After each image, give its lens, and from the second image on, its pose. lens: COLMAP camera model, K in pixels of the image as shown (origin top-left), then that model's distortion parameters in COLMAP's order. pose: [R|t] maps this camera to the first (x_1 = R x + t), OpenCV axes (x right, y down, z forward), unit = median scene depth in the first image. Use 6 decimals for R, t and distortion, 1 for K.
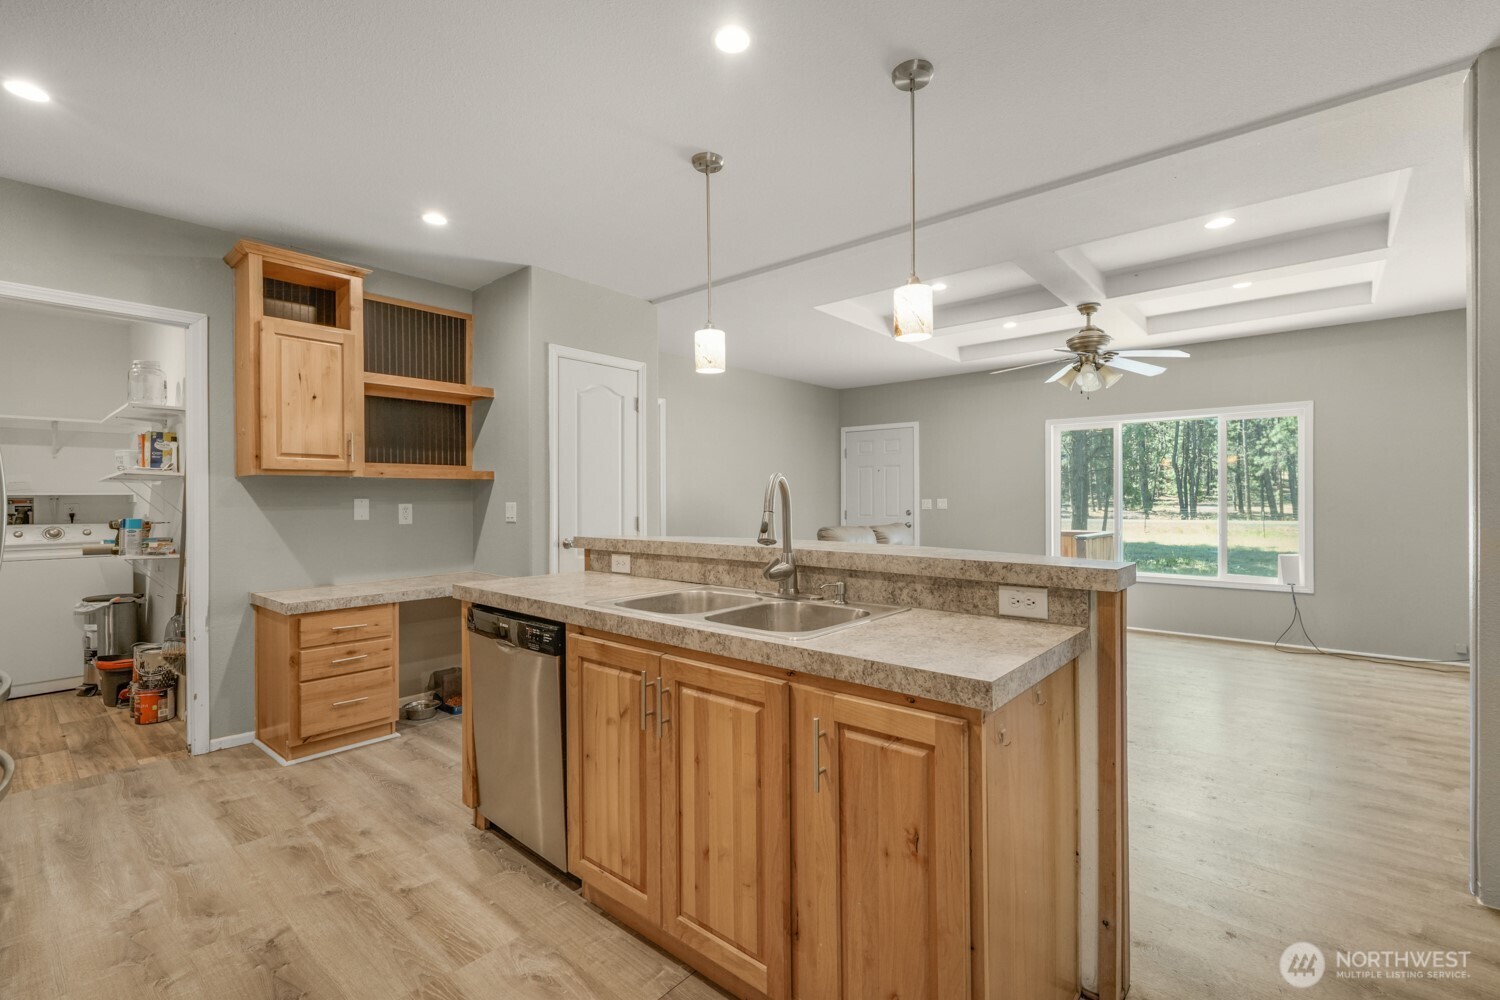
lens RADIAL K [[658.4, 0, 754.0], [0, 658.4, 500.6], [0, 0, 1]] dist [-0.002270, 0.001704]
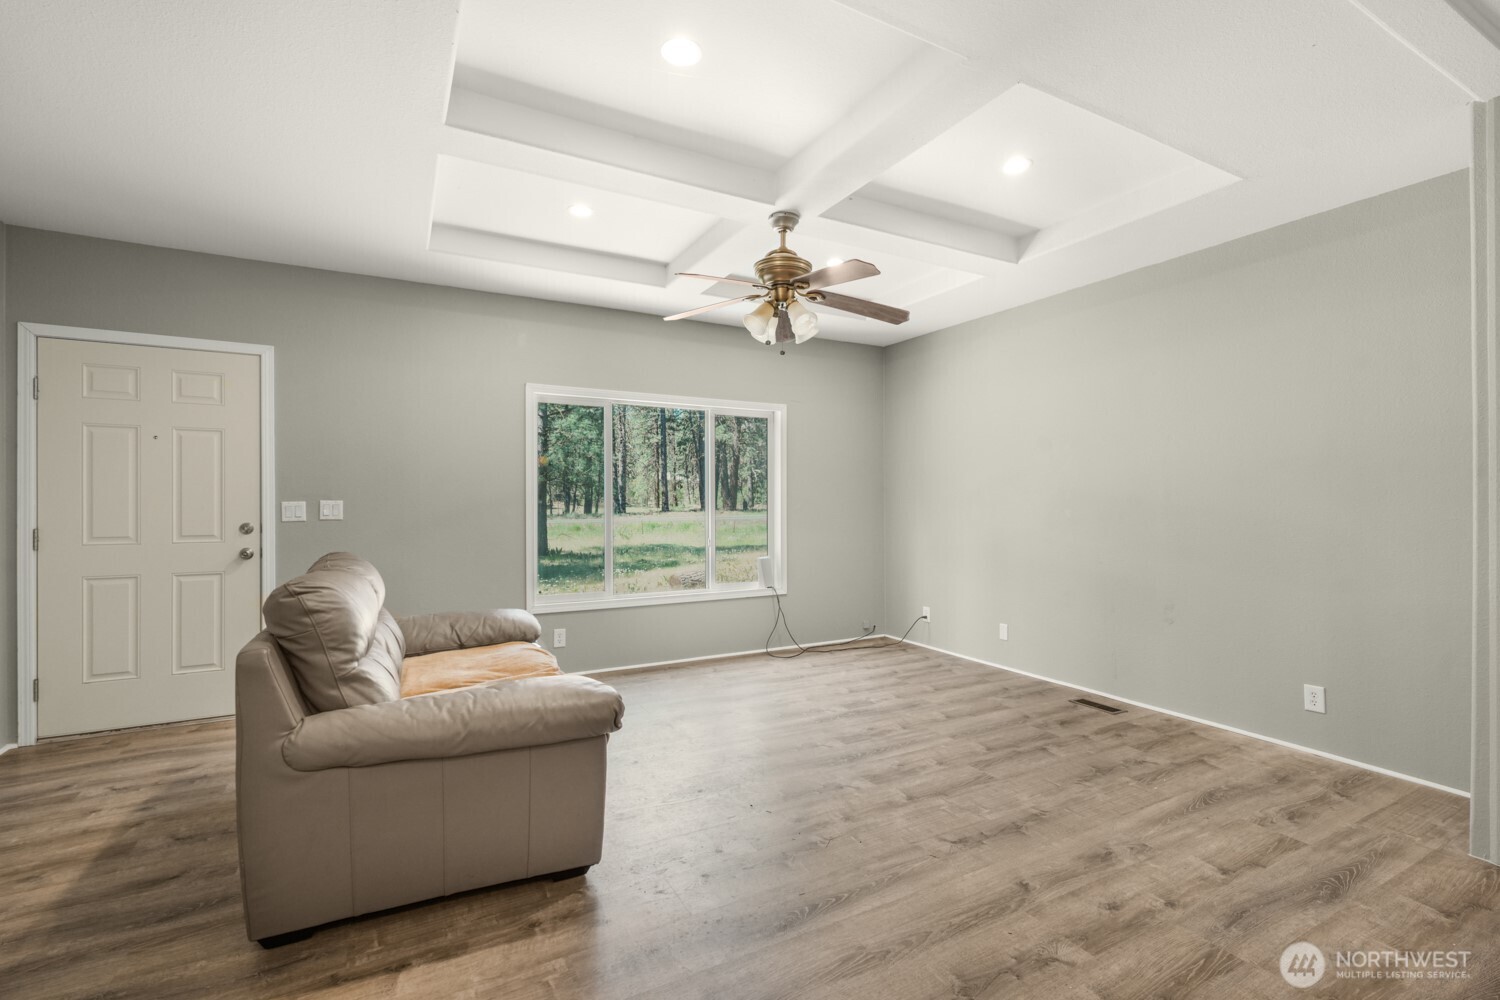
lens RADIAL K [[658.4, 0, 748.2], [0, 658.4, 504.1], [0, 0, 1]] dist [-0.002270, 0.001704]
pose [[0.360642, -0.002517, 0.932701, -0.192744], [0.002059, 0.999996, 0.001903, 0.000032], [-0.932702, 0.001235, 0.360645, 1.057287]]
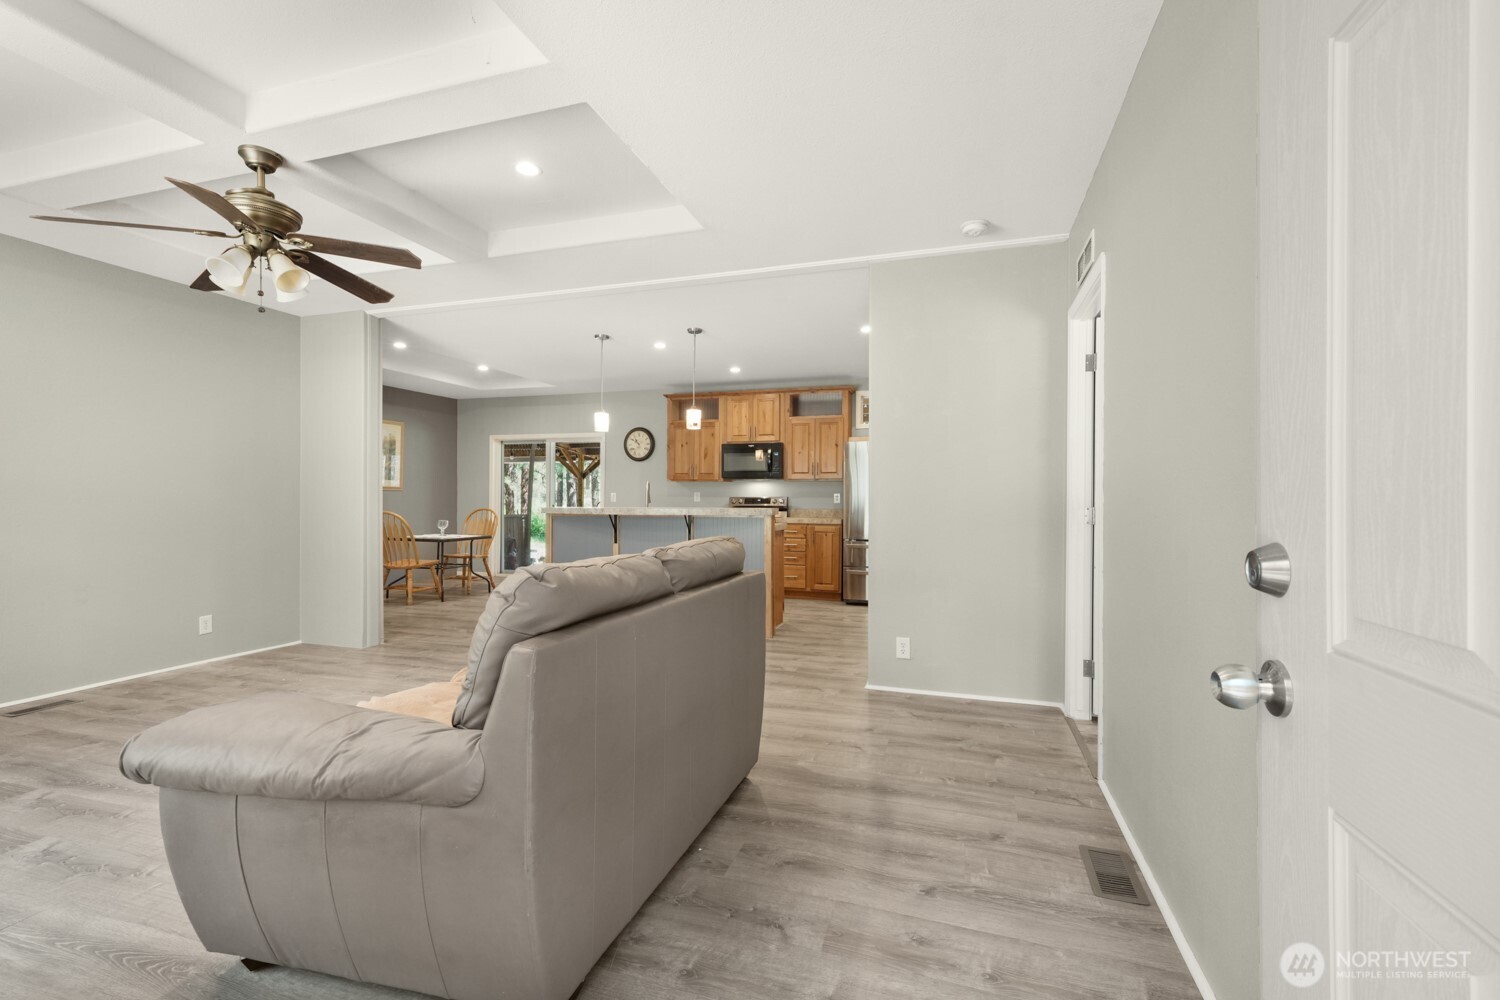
lens RADIAL K [[658.4, 0, 756.3], [0, 658.4, 497.4], [0, 0, 1]] dist [-0.002270, 0.001704]
pose [[-0.920012, 0.002117, -0.391885, 0.444625], [0.000876, 0.999994, 0.003344, 0.015354], [0.391890, 0.002733, -0.920008, 2.313424]]
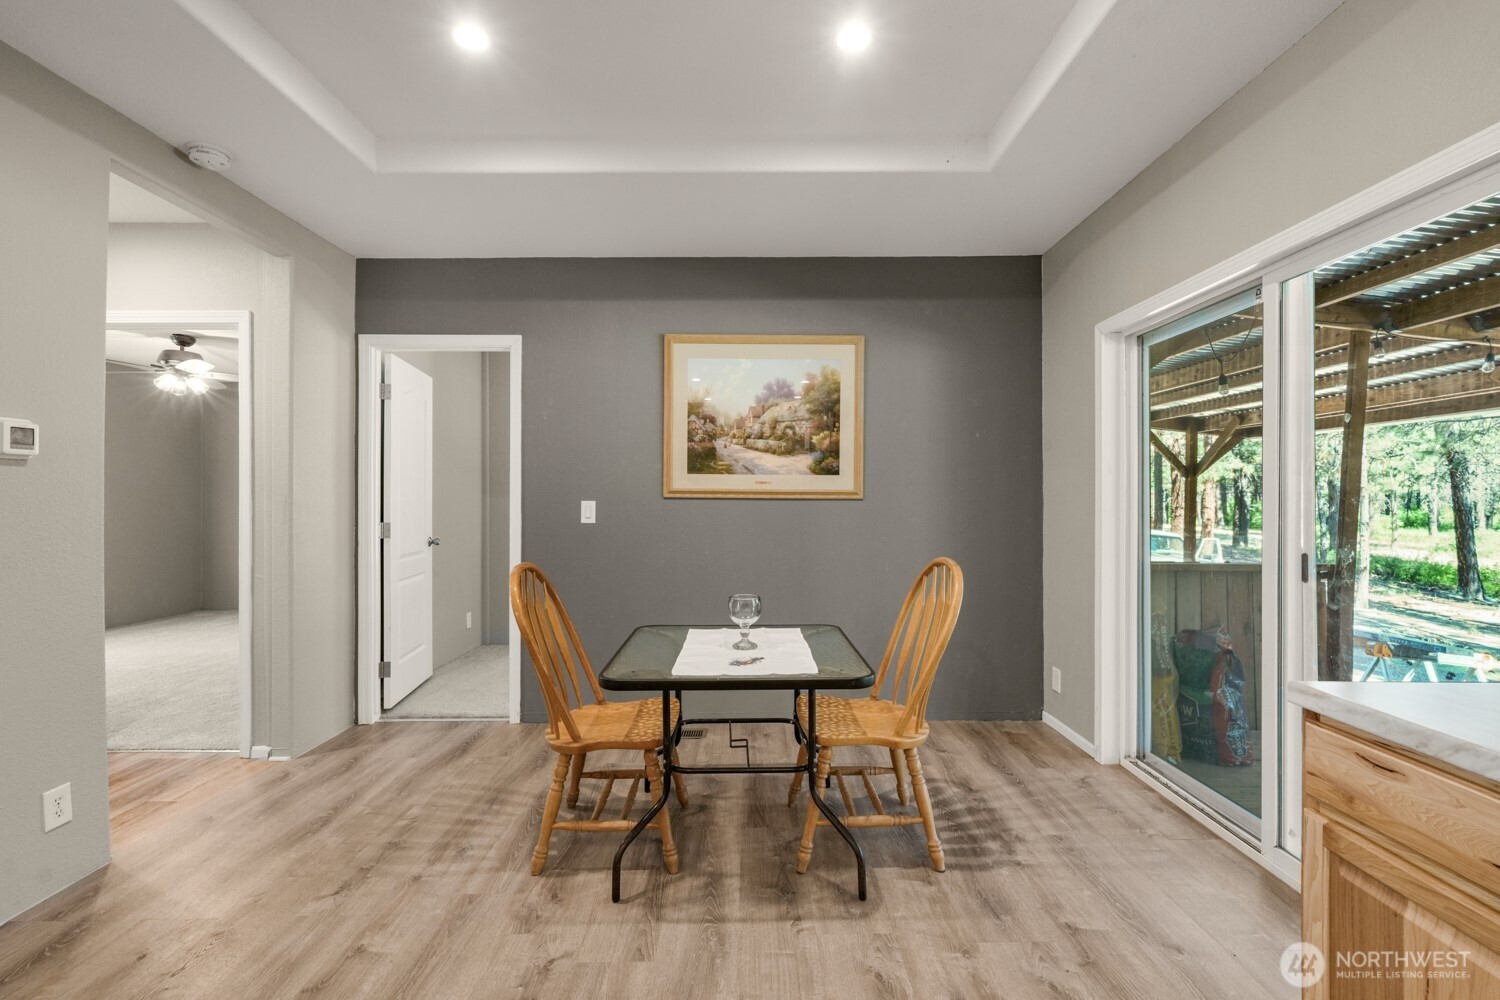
lens RADIAL K [[658.4, 0, 748.0], [0, 658.4, 495.1], [0, 0, 1]] dist [-0.002270, 0.001704]
pose [[-0.647983, 0.012965, 0.761544, 0.021610], [0.004730, 0.999904, -0.012998, 0.002624], [-0.761640, -0.004821, -0.647982, 0.280605]]
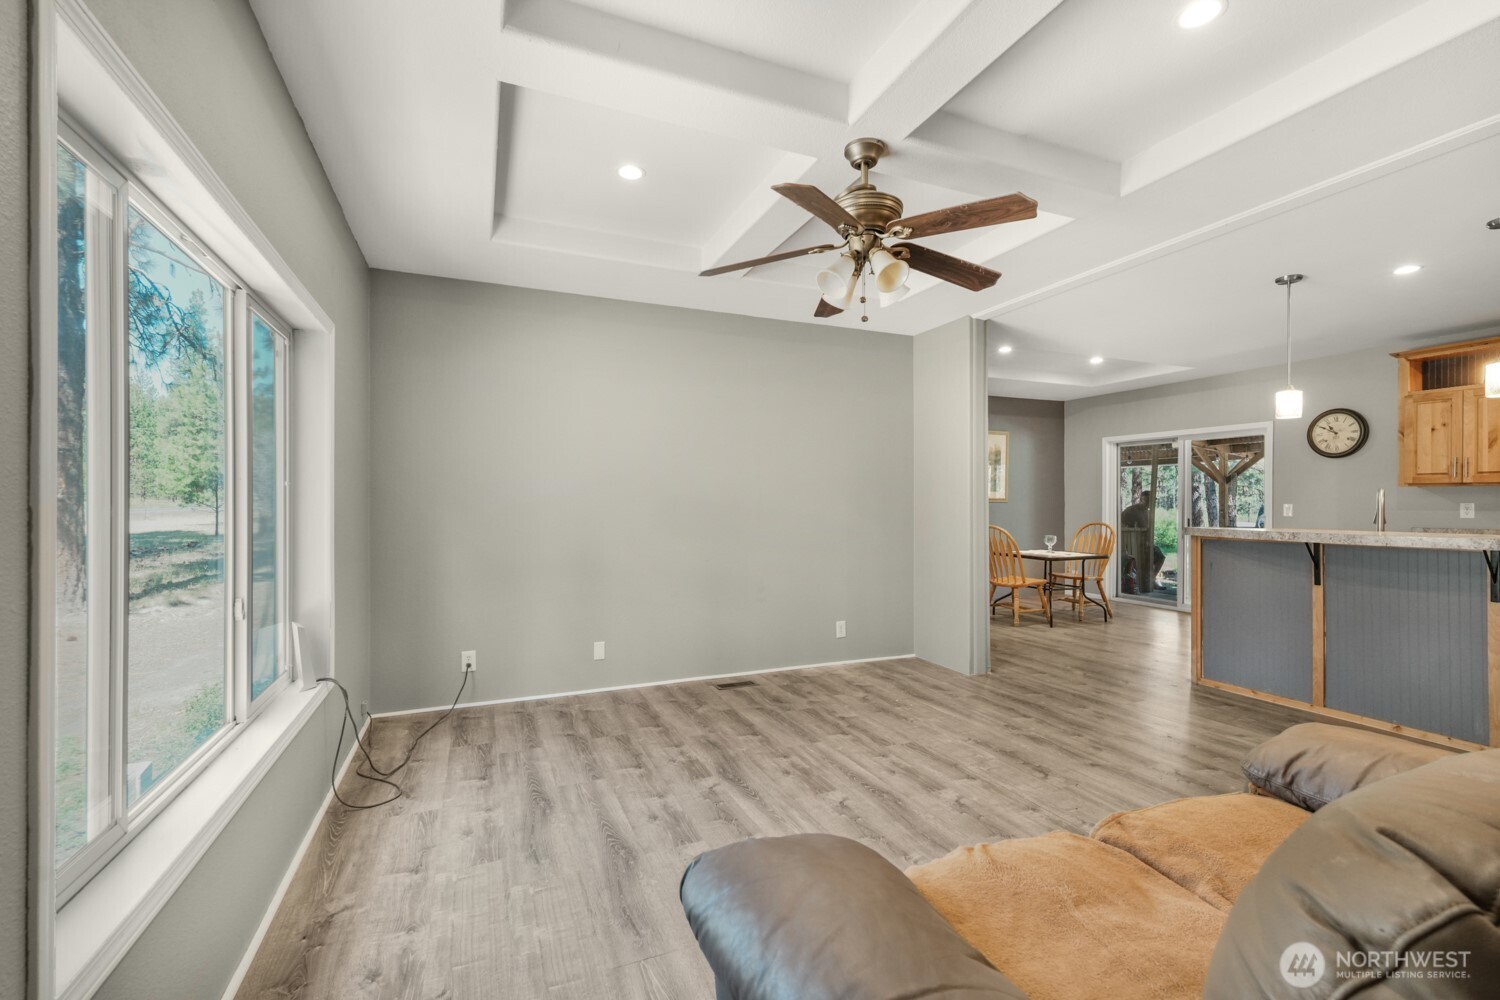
lens RADIAL K [[658.4, 0, 744.0], [0, 658.4, 500.1], [0, 0, 1]] dist [-0.002270, 0.001704]
pose [[-0.892270, 0.007119, 0.451446, 0.476840], [0.006278, 0.999975, -0.003362, -0.008896], [-0.451458, -0.000166, -0.892292, 2.052887]]
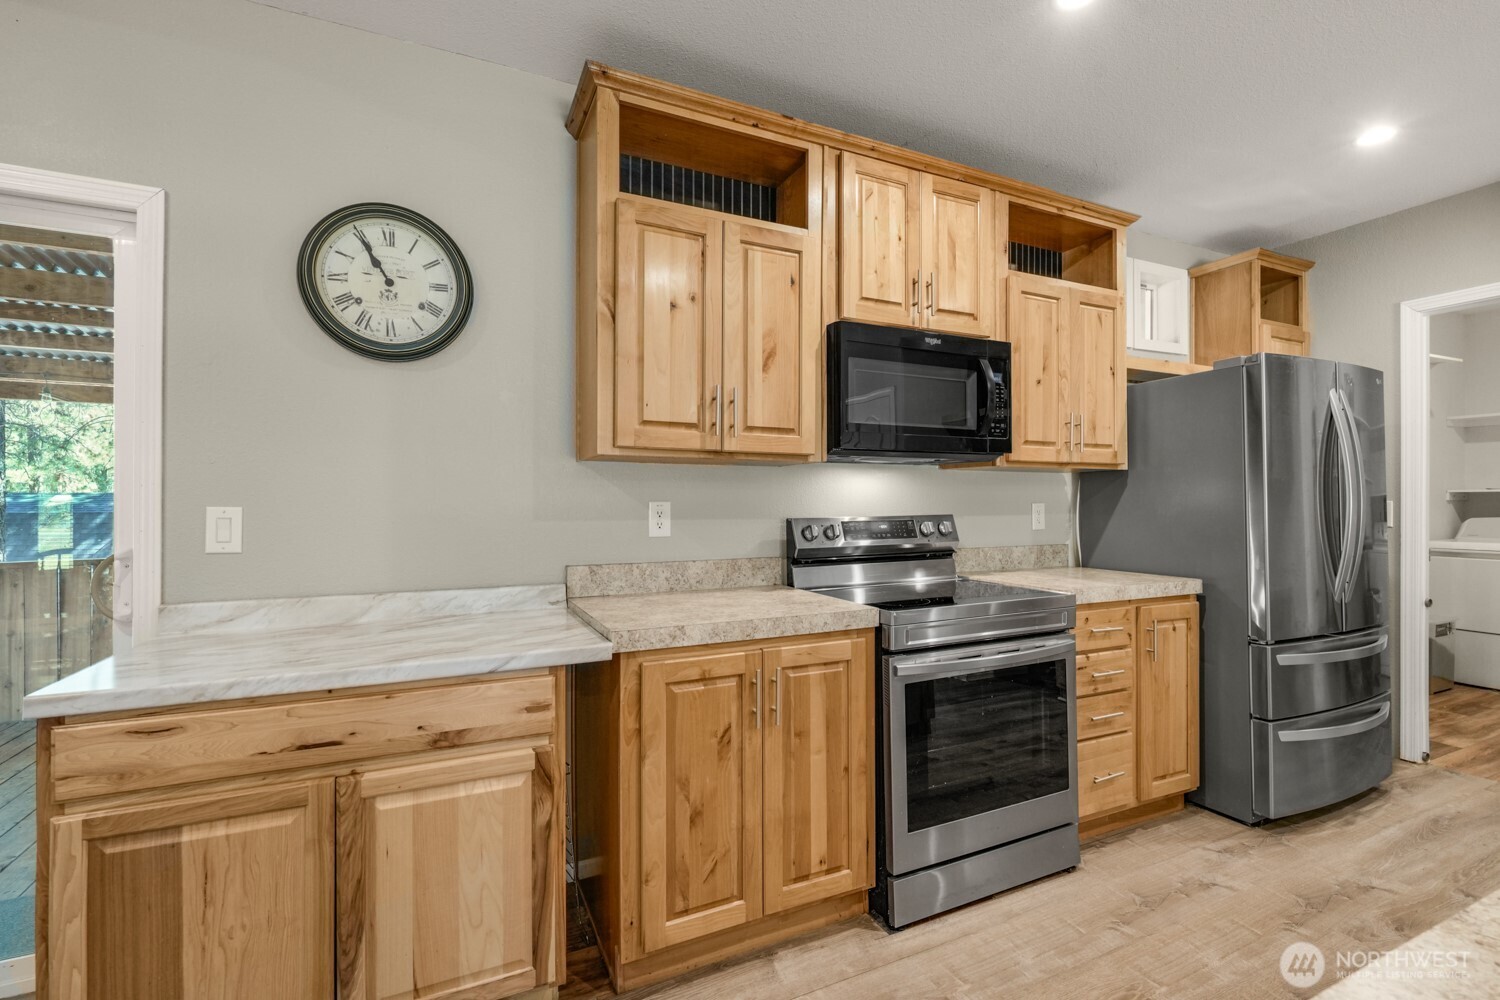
lens RADIAL K [[658.4, 0, 740.1], [0, 658.4, 503.7], [0, 0, 1]] dist [-0.002270, 0.001704]
pose [[-0.418124, 0.008003, -0.908355, 0.243350], [0.004303, 0.999967, 0.006830, 0.000886], [0.908380, -0.001053, -0.418144, 0.296667]]
